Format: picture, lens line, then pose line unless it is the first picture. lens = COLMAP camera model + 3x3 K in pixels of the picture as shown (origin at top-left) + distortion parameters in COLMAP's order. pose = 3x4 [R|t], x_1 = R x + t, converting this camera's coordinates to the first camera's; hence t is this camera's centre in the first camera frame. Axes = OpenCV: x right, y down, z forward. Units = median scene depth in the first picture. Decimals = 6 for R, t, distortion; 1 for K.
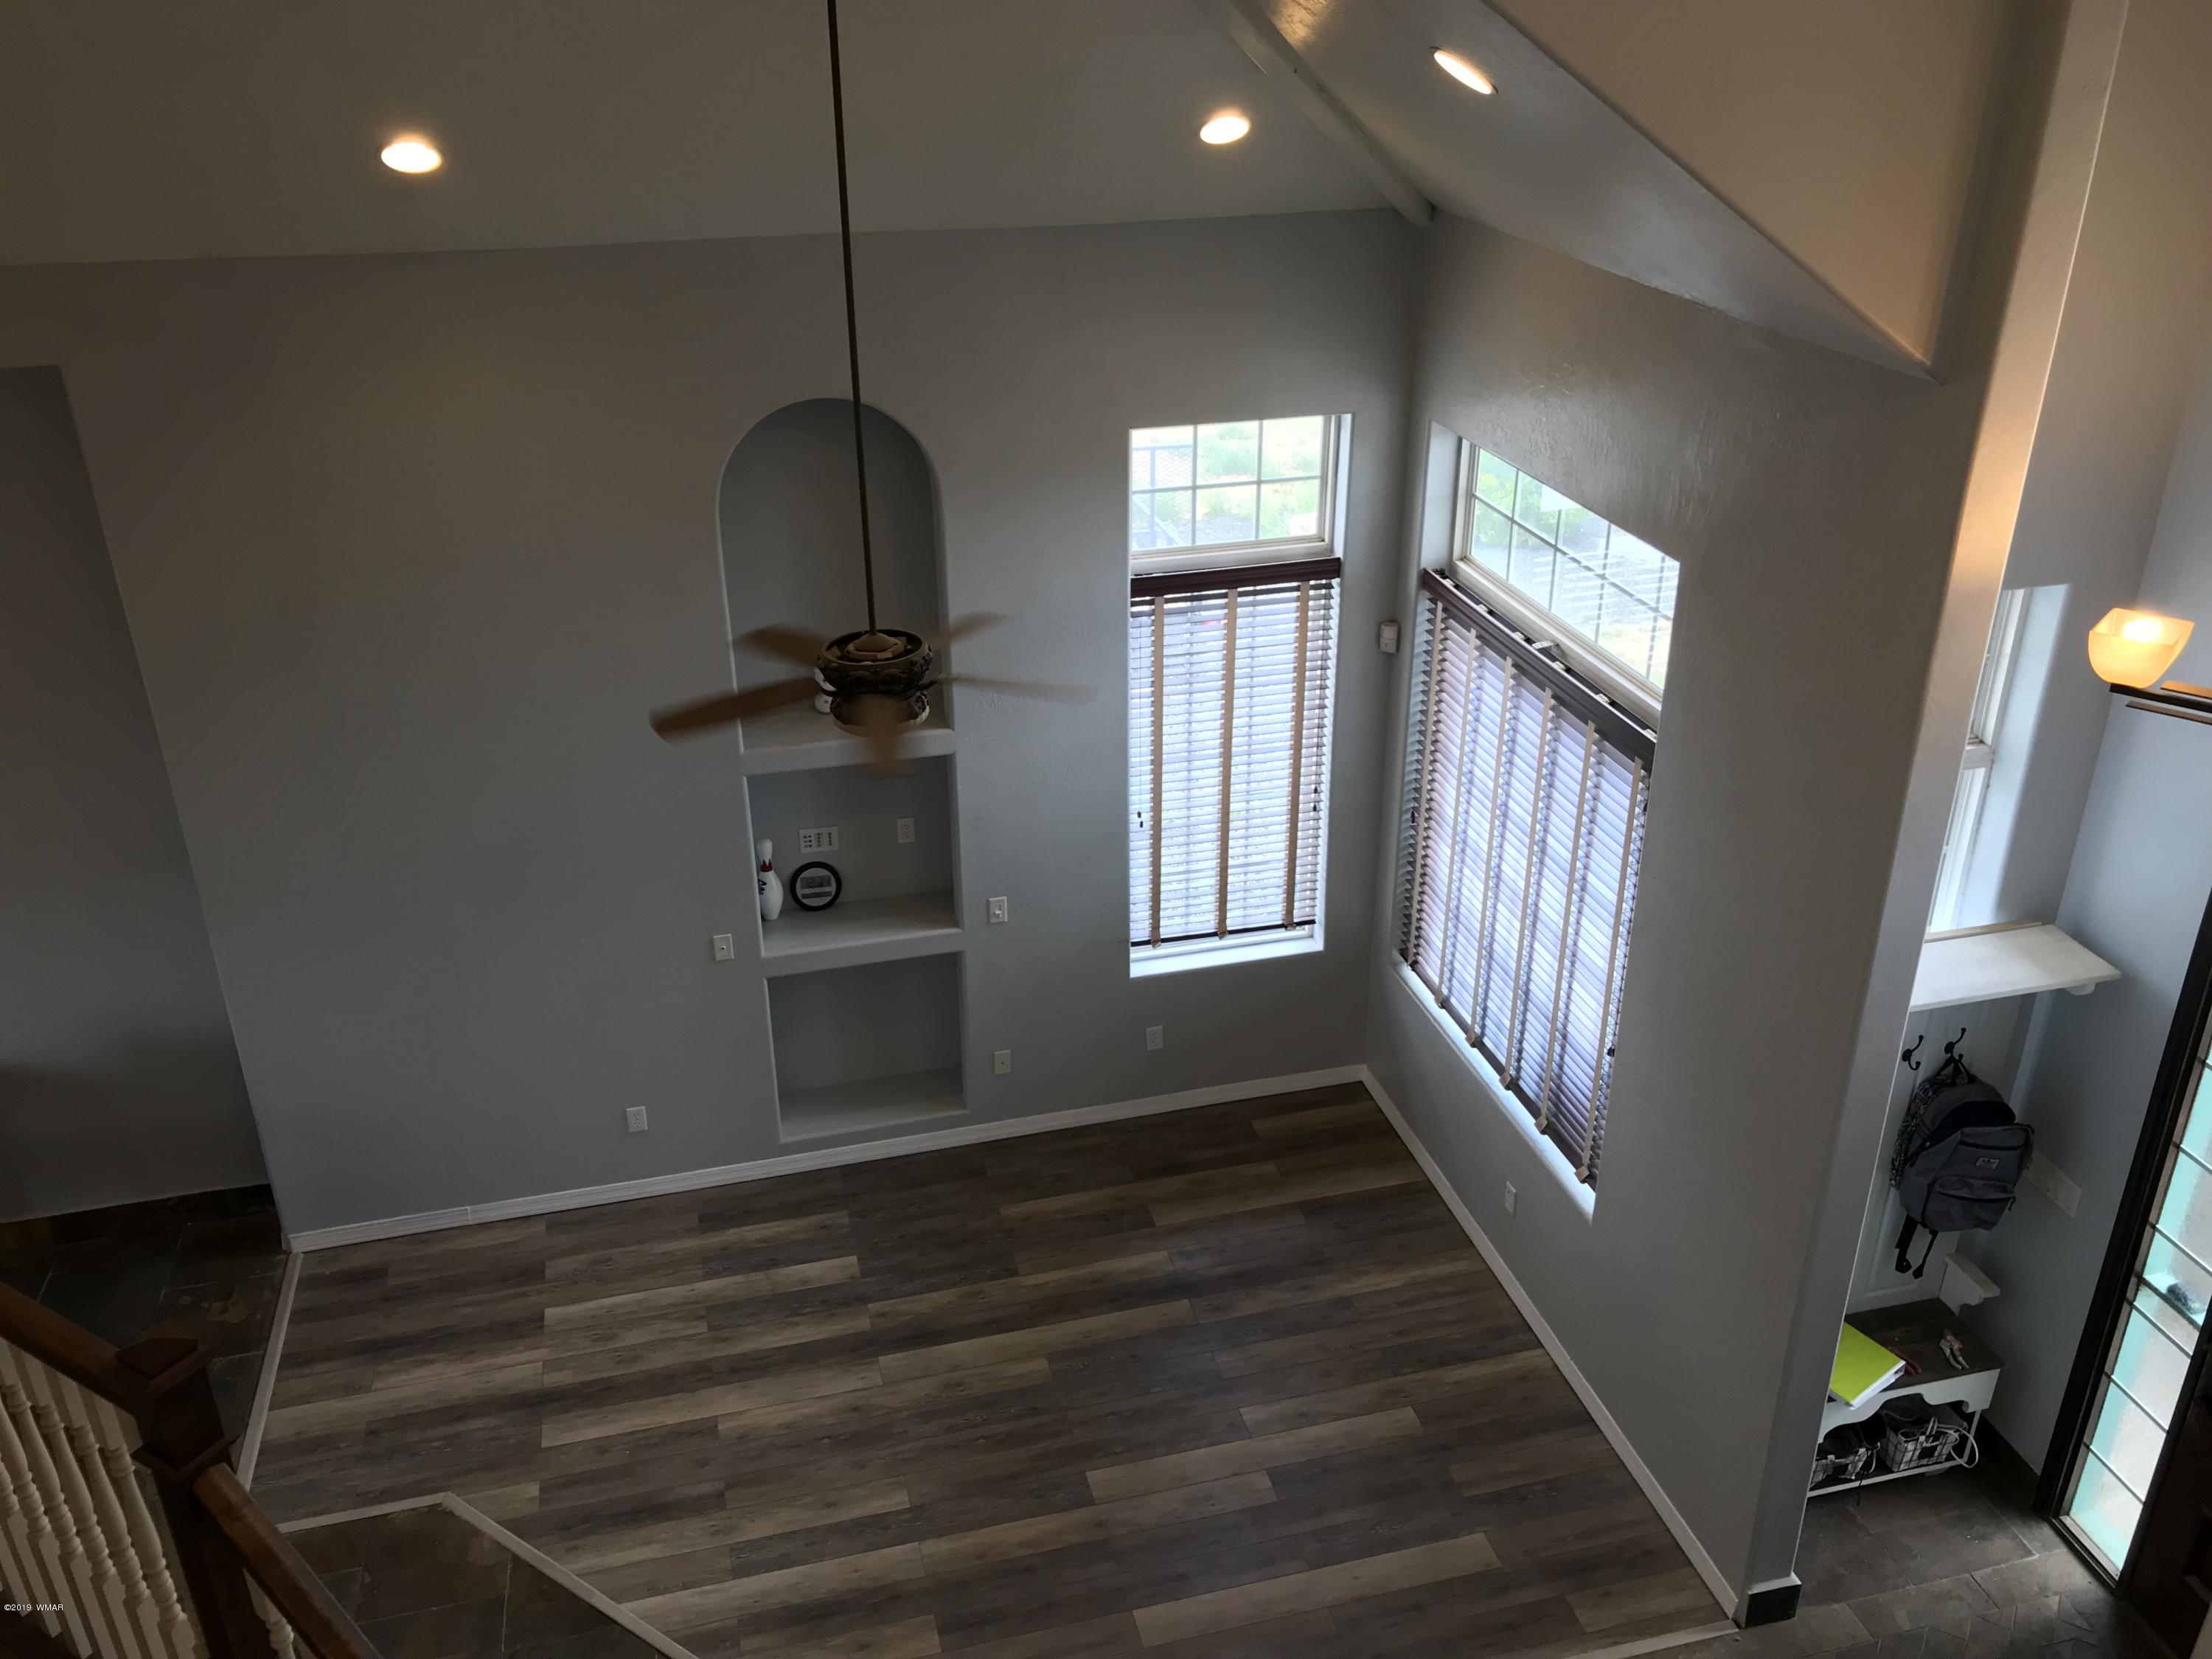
lens RADIAL K [[1830.8, 0, 1106.0], [0, 1830.8, 829.5], [0, 0, 1]] dist [0.016312, -0.000745]
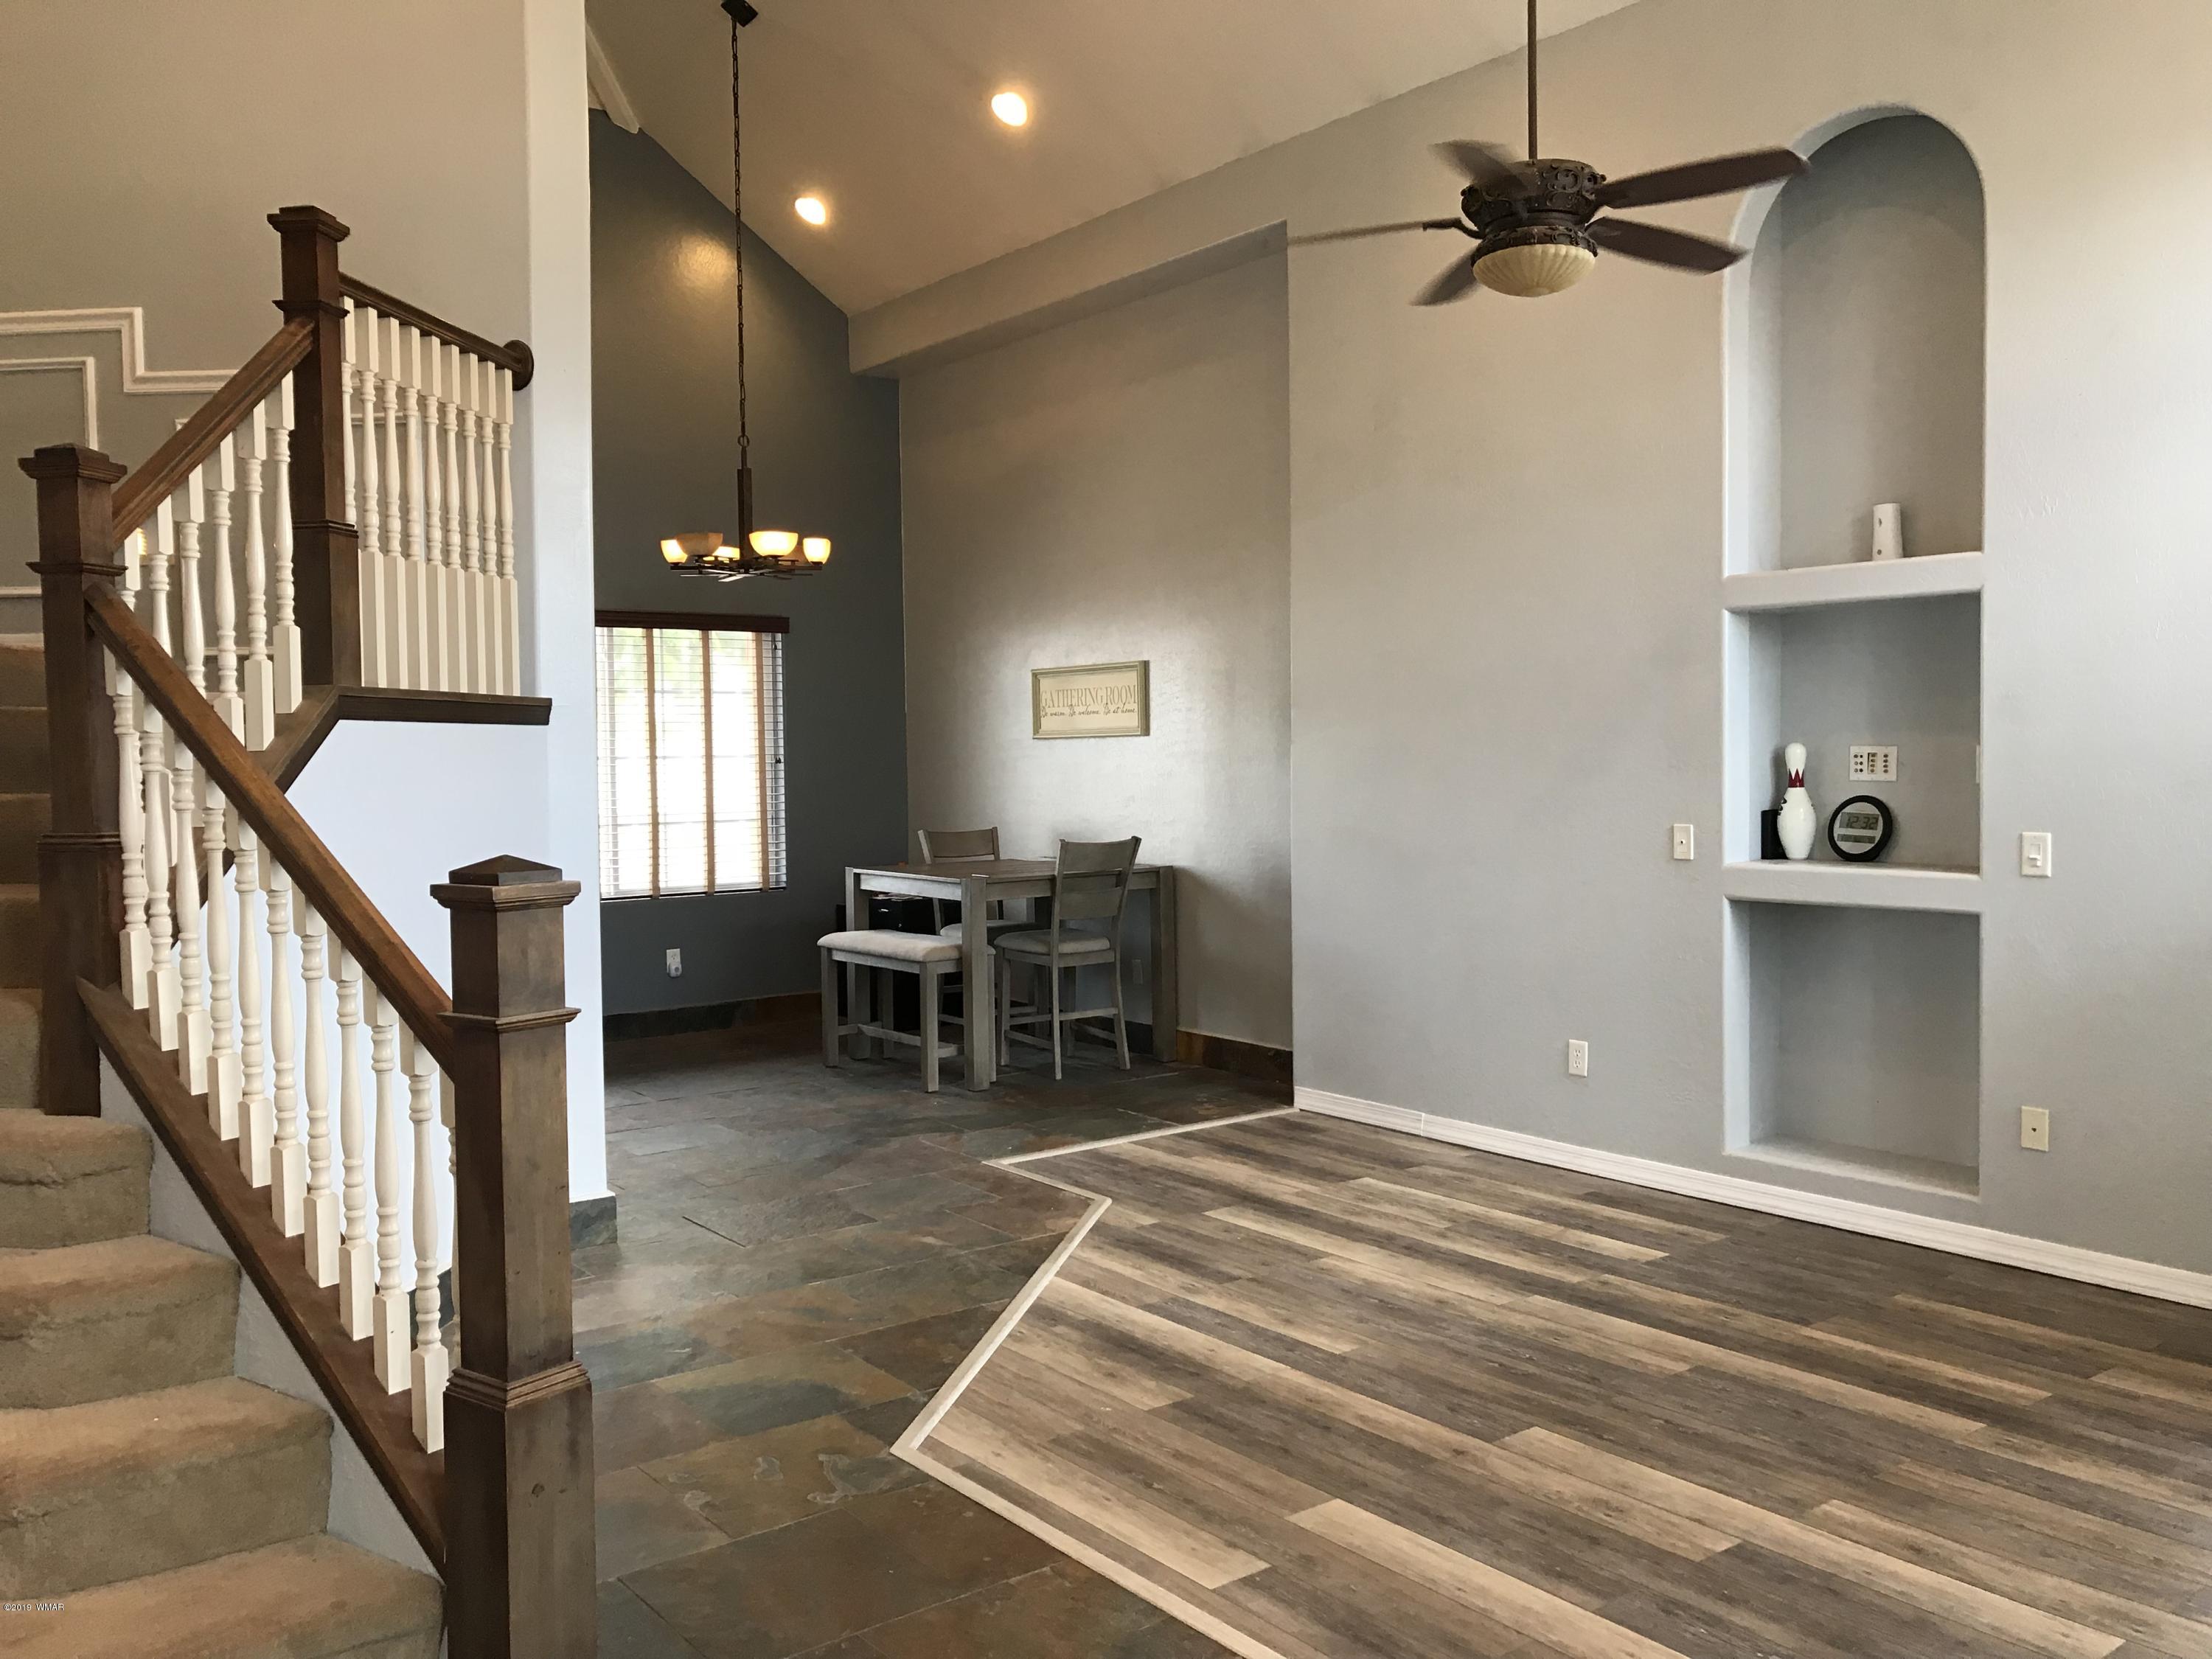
lens RADIAL K [[1810.9, 0, 1106.0], [0, 1810.9, 829.5], [0, 0, 1]] dist [-0.005326, -0.001097]
pose [[0.390817, 0.045296, -0.919353, 0.452442], [-0.402185, 0.906807, -0.126291, 0.279692], [0.827955, 0.419106, 0.372613, 0.520610]]
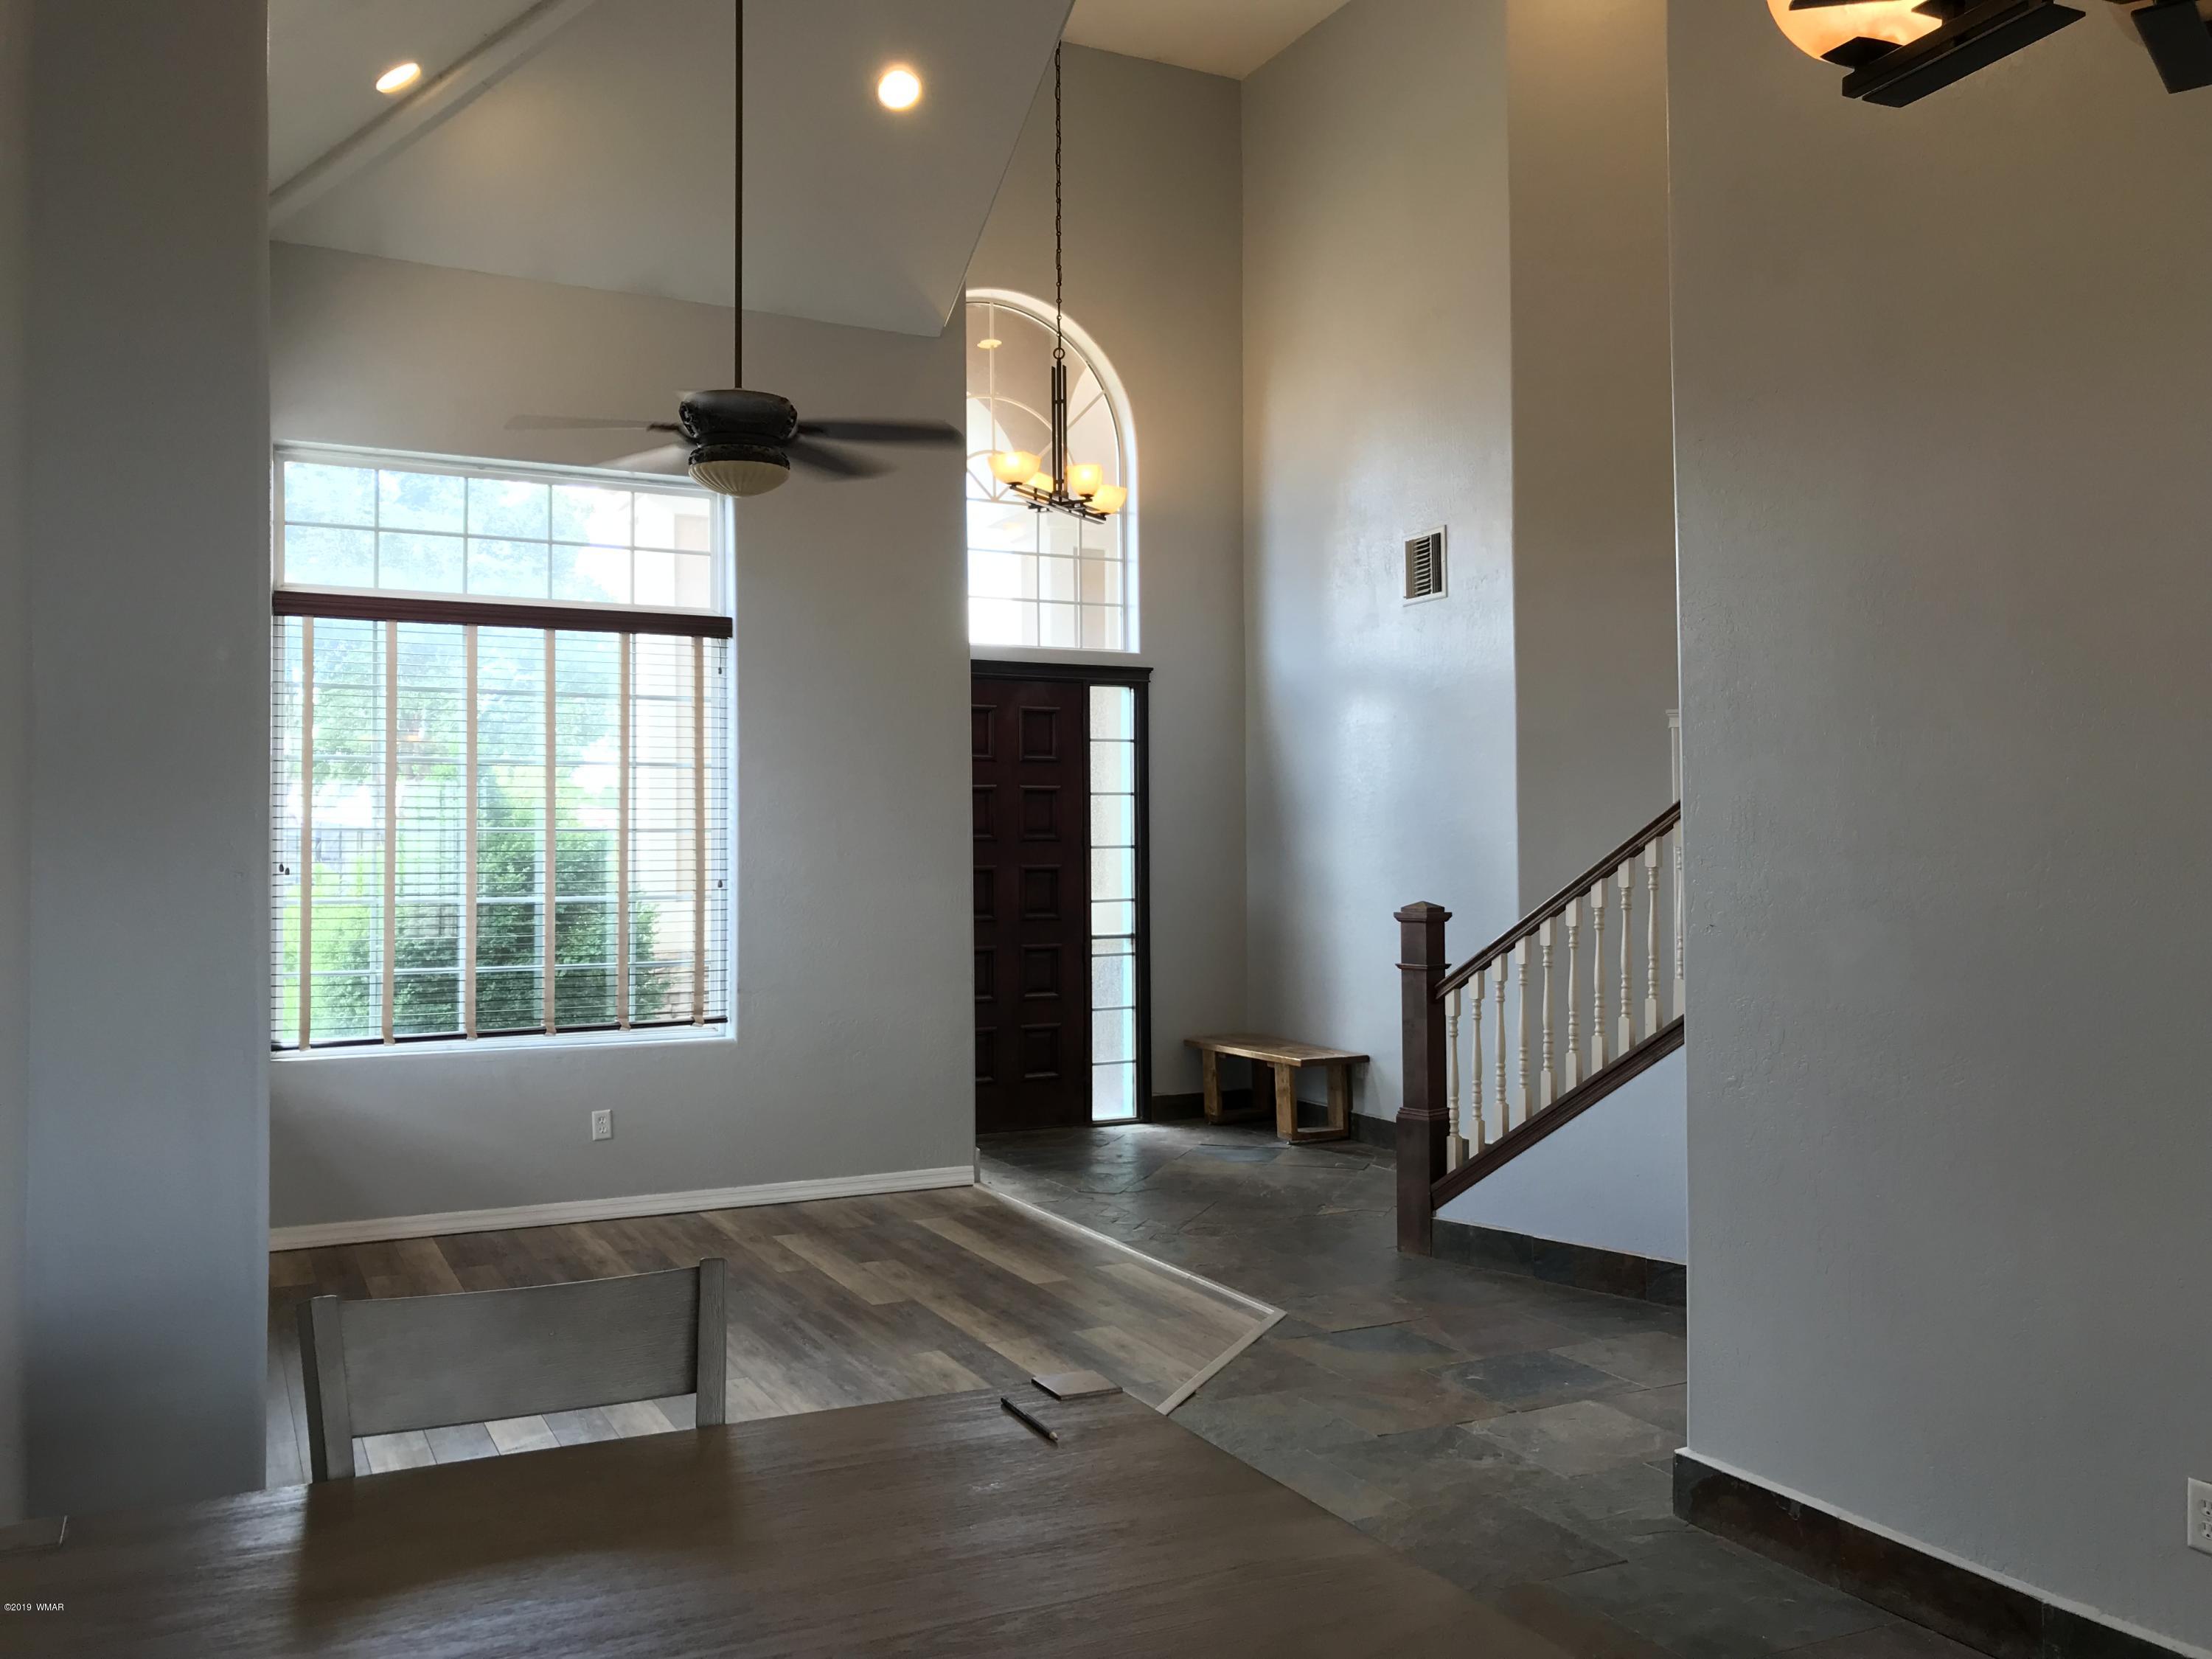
lens RADIAL K [[1830.8, 0, 1106.0], [0, 1830.8, 829.5], [0, 0, 1]] dist [0.016312, -0.000745]
pose [[-0.219866, 0.034816, 0.974908, -0.919179], [0.432811, 0.899102, 0.065501, 0.103641], [-0.874262, 0.436353, -0.212751, 0.912129]]
